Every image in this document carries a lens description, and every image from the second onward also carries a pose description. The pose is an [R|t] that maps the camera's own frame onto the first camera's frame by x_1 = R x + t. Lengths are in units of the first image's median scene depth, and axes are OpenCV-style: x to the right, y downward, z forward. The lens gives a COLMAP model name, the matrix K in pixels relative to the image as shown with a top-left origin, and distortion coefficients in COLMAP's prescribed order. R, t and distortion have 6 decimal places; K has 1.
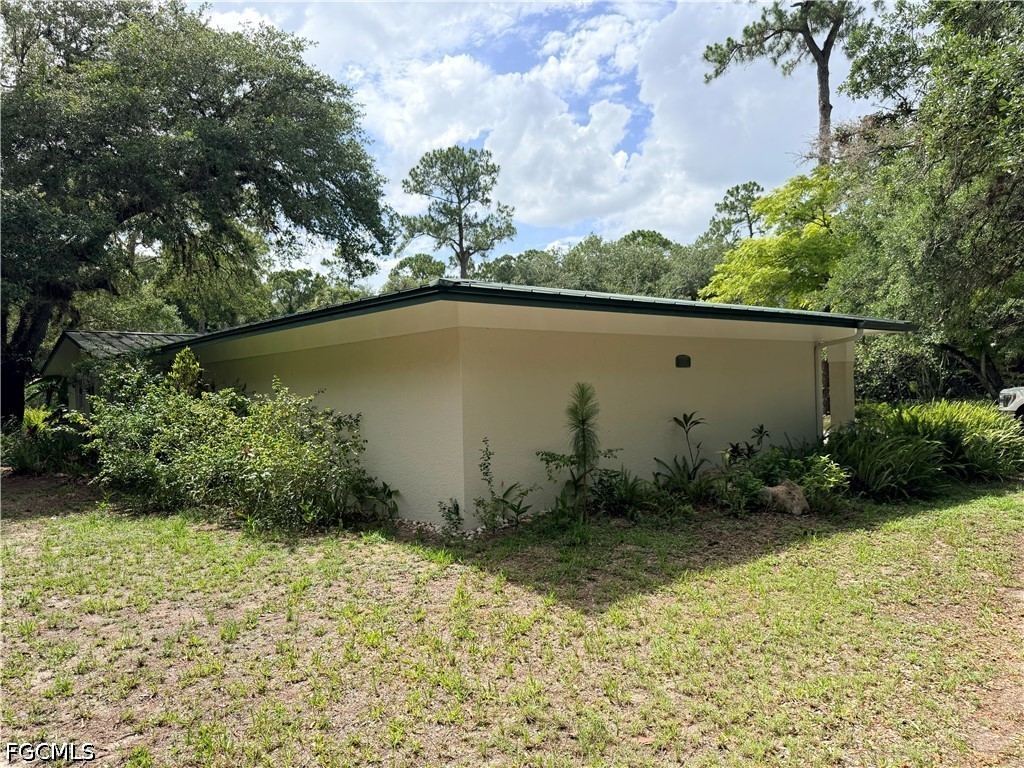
lens RADIAL K [[716.0, 0, 501.8], [0, 716.0, 390.6], [0, 0, 1]] dist [0.053351, -0.074805]
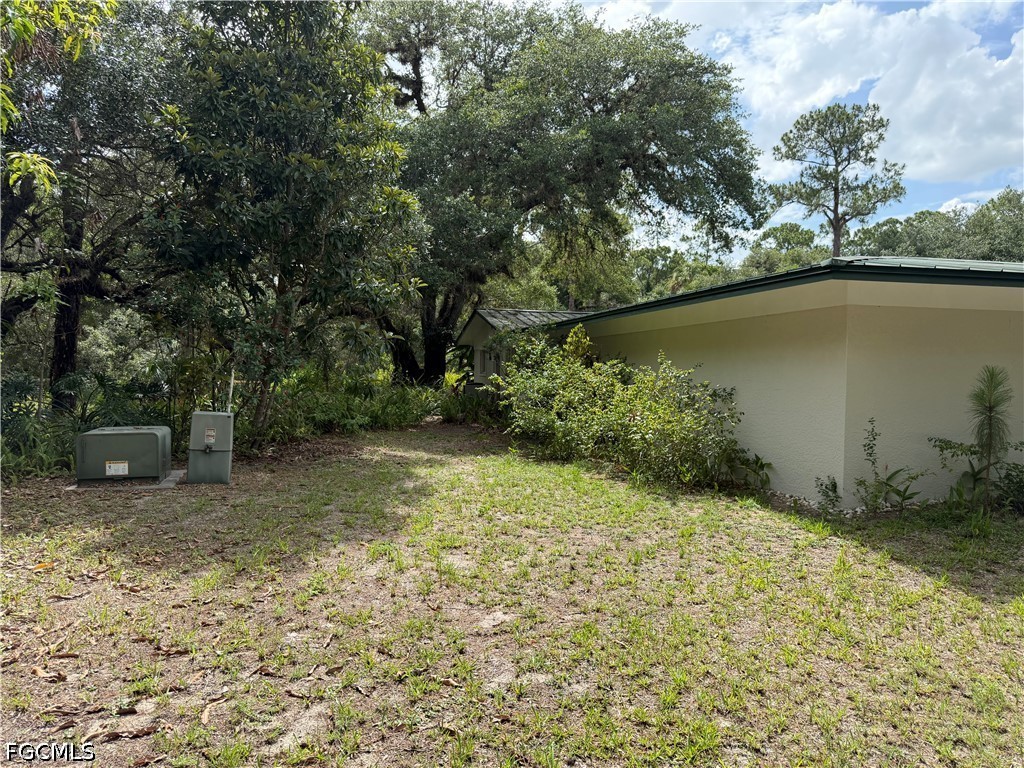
lens RADIAL K [[716.0, 0, 500.3], [0, 716.0, 391.9], [0, 0, 1]] dist [0.053351, -0.074805]
pose [[0.887923, 0.054360, -0.456769, -0.043619], [-0.037934, 0.998264, 0.045063, 0.008005], [0.458425, -0.022685, 0.888443, -0.216959]]
